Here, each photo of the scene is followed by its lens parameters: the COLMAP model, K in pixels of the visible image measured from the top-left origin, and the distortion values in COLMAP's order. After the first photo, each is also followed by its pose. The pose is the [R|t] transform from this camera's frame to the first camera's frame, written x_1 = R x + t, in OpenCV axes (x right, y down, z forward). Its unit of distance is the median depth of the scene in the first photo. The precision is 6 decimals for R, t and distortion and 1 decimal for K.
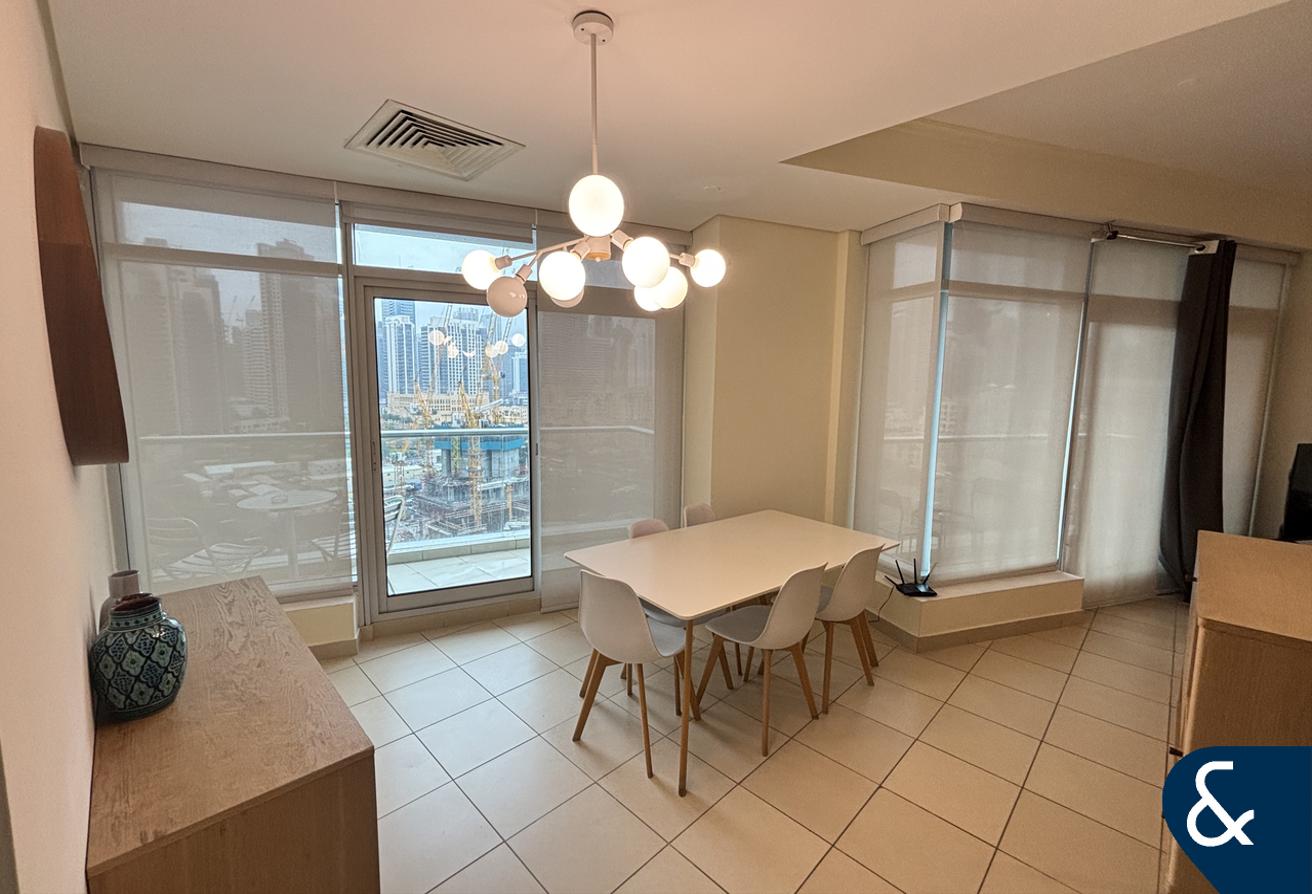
lens RADIAL K [[534.7, 0, 651.6], [0, 534.7, 445.3], [0, 0, 1]] dist [-0.000704, 0.000292]
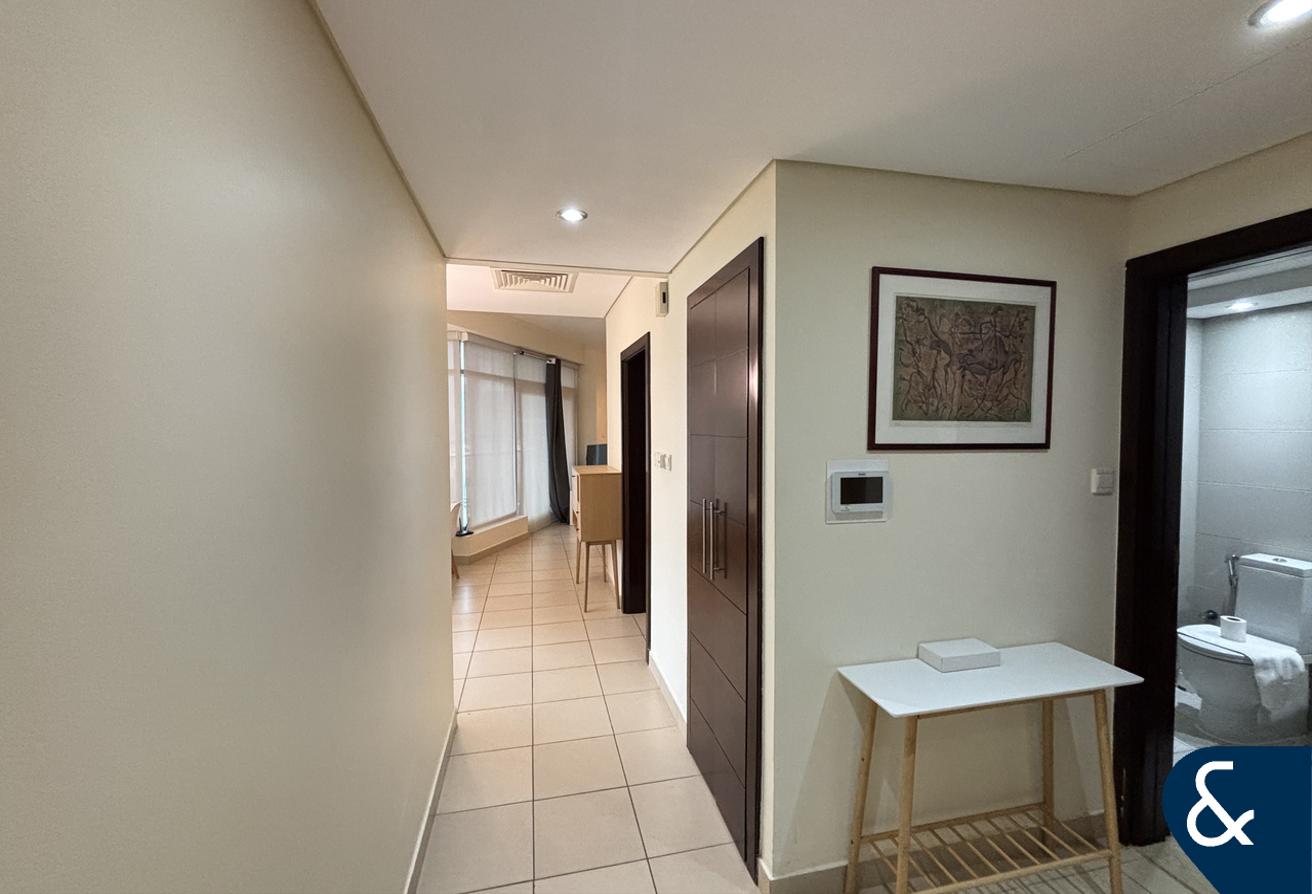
lens RADIAL K [[534.7, 0, 651.6], [0, 534.7, 445.3], [0, 0, 1]] dist [-0.000704, 0.000292]
pose [[0.538426, -0.042956, 0.841577, -0.652034], [0.106448, 0.994167, -0.017359, 0.066378], [-0.835923, 0.098930, 0.539858, -0.535633]]
